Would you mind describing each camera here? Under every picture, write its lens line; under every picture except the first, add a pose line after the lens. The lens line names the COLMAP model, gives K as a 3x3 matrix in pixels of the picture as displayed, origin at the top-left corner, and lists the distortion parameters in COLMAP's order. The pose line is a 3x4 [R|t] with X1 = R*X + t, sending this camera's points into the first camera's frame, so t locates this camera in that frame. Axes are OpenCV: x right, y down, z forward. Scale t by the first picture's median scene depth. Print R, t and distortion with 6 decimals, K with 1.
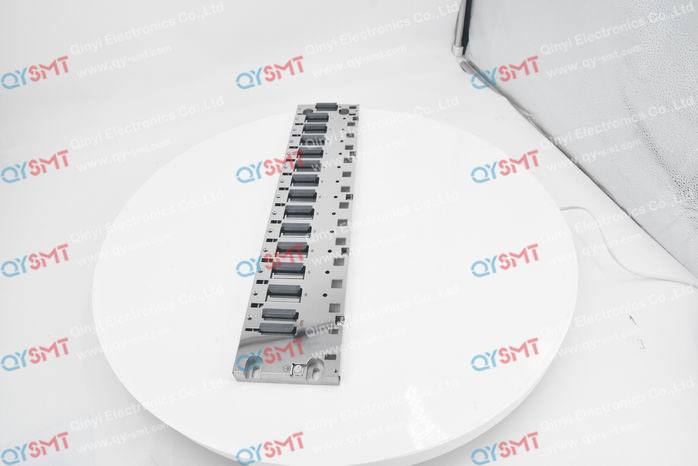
lens RADIAL K [[484.0, 0, 349.0], [0, 484.0, 233.0], [0, 0, 1]] dist [0.001559, 0.001242]
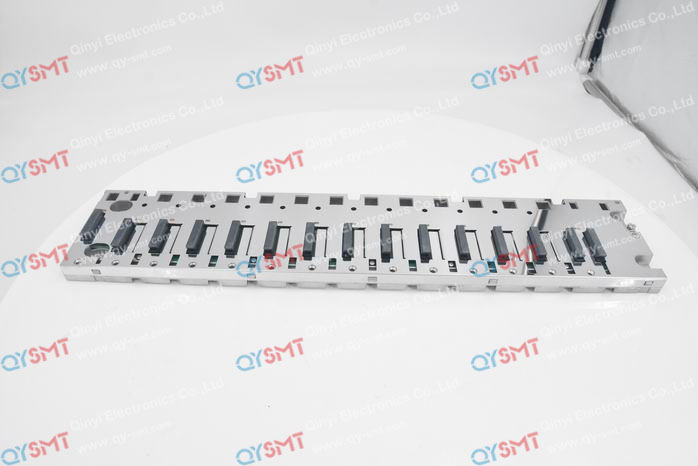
lens RADIAL K [[484.0, 0, 349.0], [0, 484.0, 233.0], [0, 0, 1]] dist [0.001846, 0.000908]
pose [[1.000000, 0.000072, 0.000022, 0.000027], [-0.000072, 1.000000, -0.000307, 0.294891], [-0.000022, 0.000307, 1.000000, -0.000162]]
